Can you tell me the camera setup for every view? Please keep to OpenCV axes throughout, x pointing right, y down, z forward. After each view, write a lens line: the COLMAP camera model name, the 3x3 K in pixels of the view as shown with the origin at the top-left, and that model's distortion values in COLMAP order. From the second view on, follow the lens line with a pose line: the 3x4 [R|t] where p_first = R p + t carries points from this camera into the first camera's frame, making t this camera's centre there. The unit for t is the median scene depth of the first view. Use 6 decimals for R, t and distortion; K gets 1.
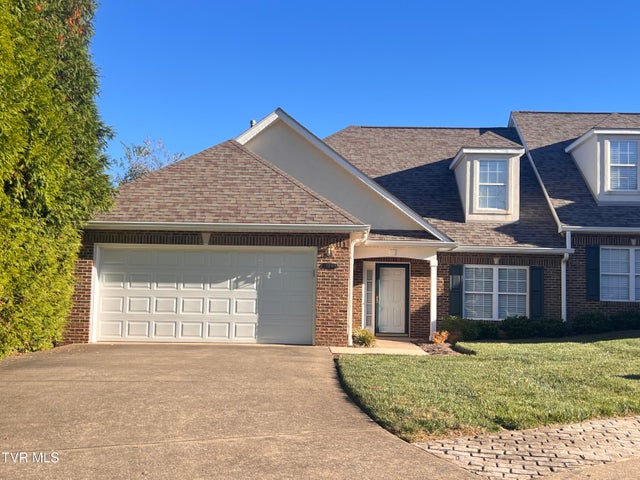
lens RADIAL K [[763.1, 0, 319.4], [0, 763.1, 239.5], [0, 0, 1]] dist [0.027856, 0.000000]
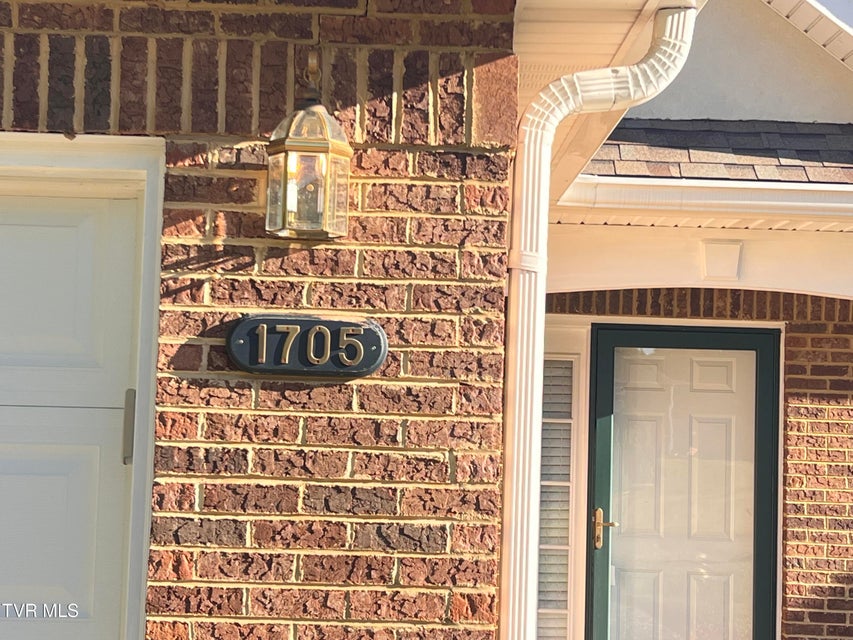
lens RADIAL K [[1582.4, 0, 424.1], [0, 1582.4, 319.2], [0, 0, 1]] dist [0.096379, 0.000000]
pose [[0.998683, 0.007581, 0.050744, 0.014971], [-0.008973, 0.999588, 0.027264, 0.020045], [-0.050516, -0.027684, 0.998339, 0.633182]]
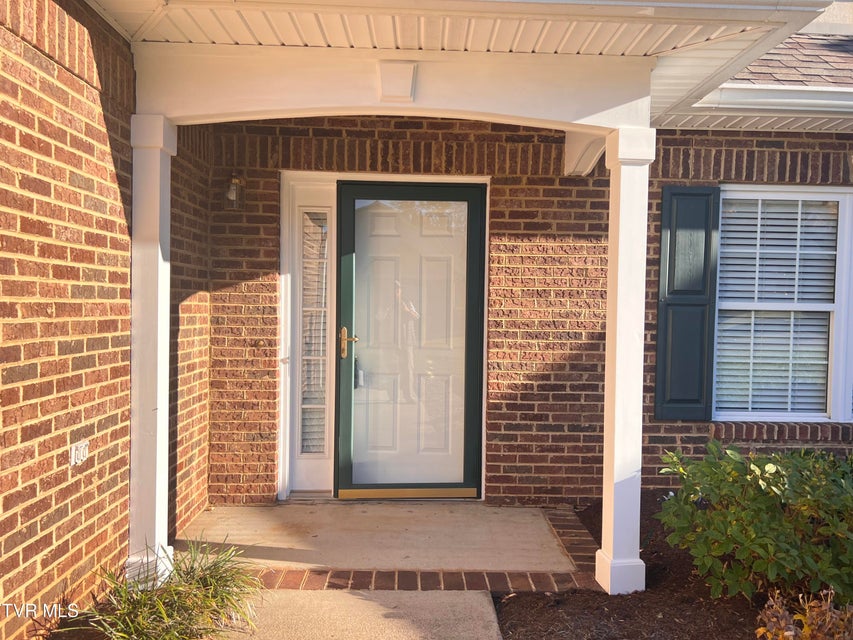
lens RADIAL K [[656.0, 0, 430.7], [0, 656.0, 326.1], [0, 0, 1]] dist [0.090236, -0.002475]
pose [[0.997558, -0.012108, 0.068792, 0.088260], [0.003762, 0.992745, 0.120179, 0.050785], [-0.069748, -0.119627, 0.990366, 0.806975]]
